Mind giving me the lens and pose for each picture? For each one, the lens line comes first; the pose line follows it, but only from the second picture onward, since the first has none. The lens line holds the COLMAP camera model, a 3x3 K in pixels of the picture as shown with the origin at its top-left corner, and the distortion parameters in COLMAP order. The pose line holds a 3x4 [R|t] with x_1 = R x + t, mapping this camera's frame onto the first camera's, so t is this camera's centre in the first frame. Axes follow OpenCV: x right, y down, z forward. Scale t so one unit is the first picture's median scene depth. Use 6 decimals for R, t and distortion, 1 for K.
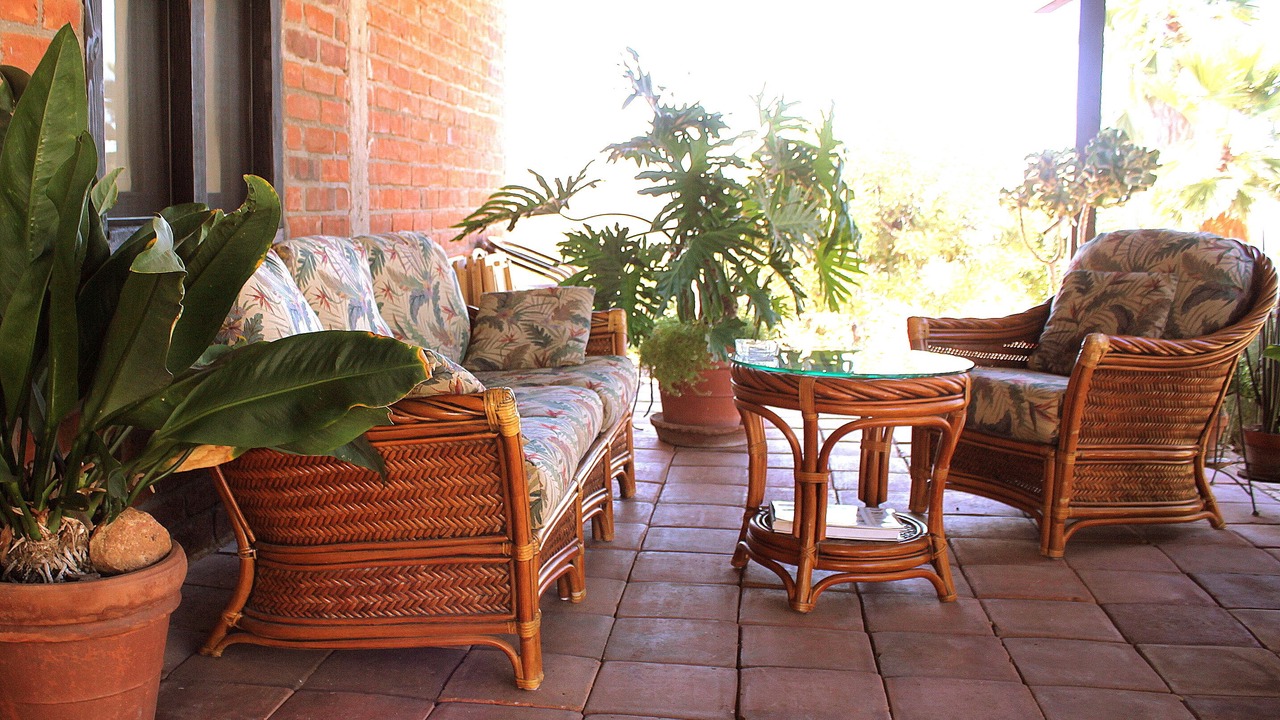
lens RADIAL K [[1323.6, 0, 606.4], [0, 1323.6, 358.5], [0, 0, 1]] dist [-0.156656, 0.220705]
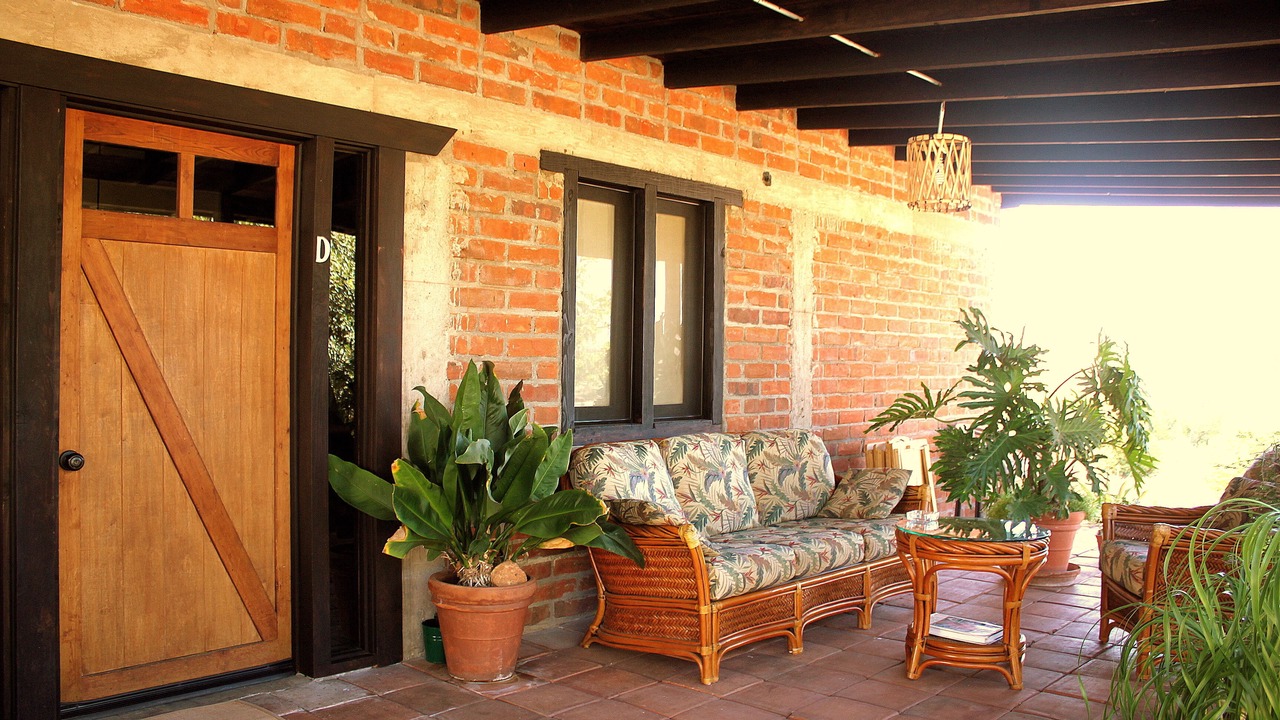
lens RADIAL K [[1065.5, 0, 640.0], [0, 1065.5, 360.0], [0, 0, 1]] dist [-0.162344, 0.146962]
pose [[0.851722, 0.011698, -0.523863, 0.388476], [-0.079166, 0.991148, -0.106578, -0.026052], [0.517979, 0.132247, 0.845109, -0.237803]]
